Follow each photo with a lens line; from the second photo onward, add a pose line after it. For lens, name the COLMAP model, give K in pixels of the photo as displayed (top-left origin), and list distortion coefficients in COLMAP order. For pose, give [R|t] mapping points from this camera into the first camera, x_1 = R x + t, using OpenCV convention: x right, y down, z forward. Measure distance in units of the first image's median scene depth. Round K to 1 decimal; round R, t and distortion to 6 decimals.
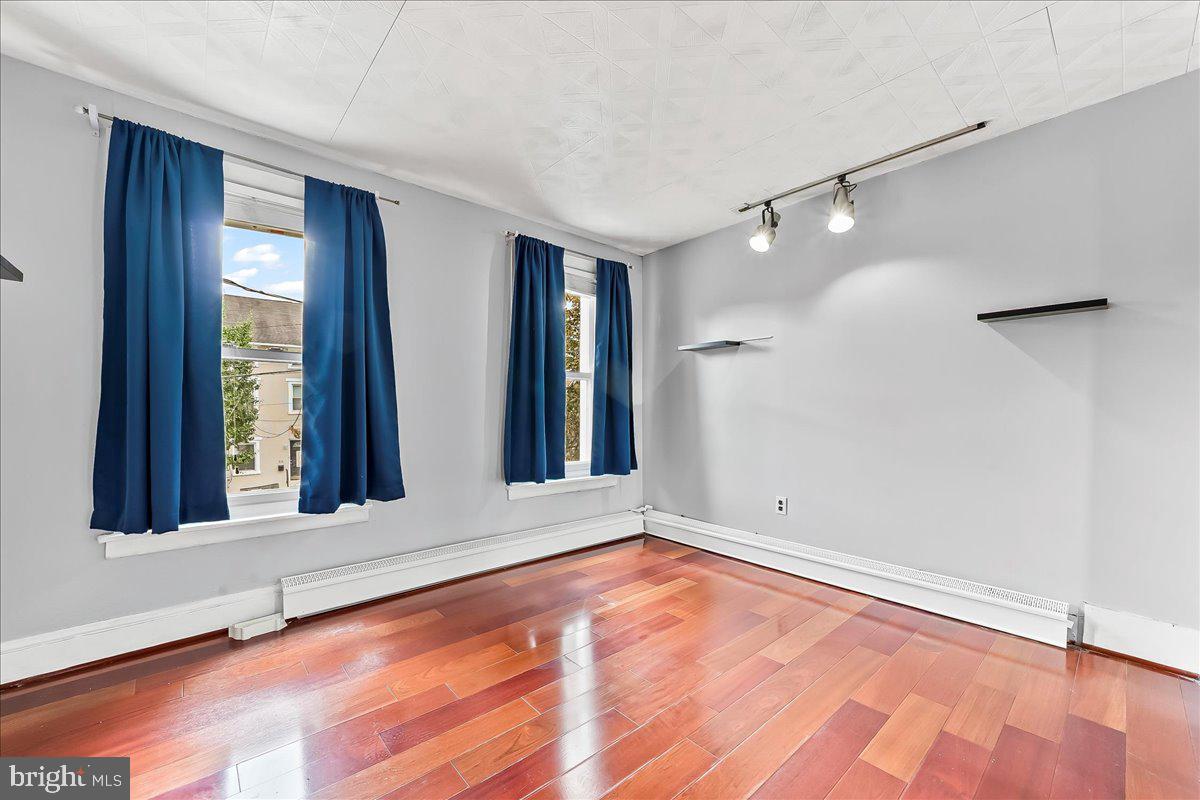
lens RADIAL K [[459.7, 0, 598.3], [0, 459.7, 413.2], [0, 0, 1]] dist [-0.001083, 0.000072]
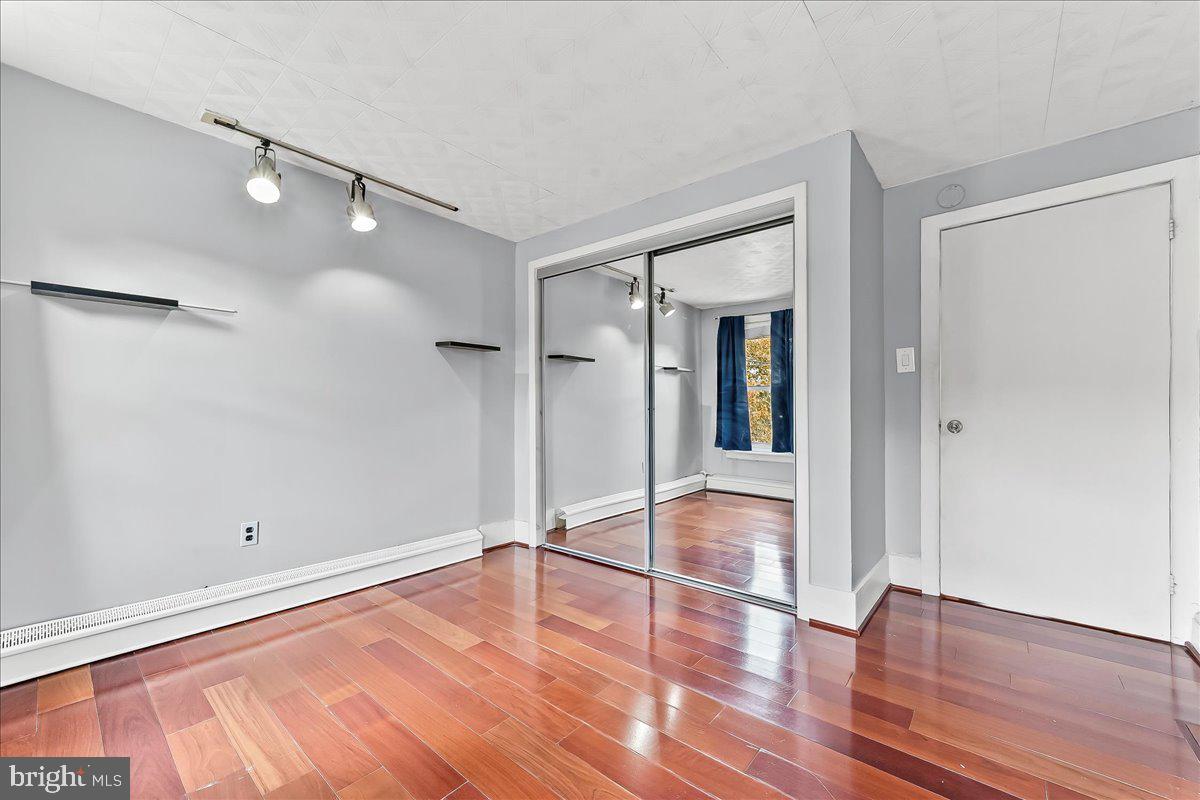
lens RADIAL K [[459.7, 0, 598.3], [0, 459.7, 413.2], [0, 0, 1]] dist [-0.001083, 0.000072]
pose [[-0.112205, -0.001947, 0.993683, -0.518176], [0.007849, 0.999965, 0.002846, 0.000859], [-0.993654, 0.008119, -0.112186, 0.601416]]
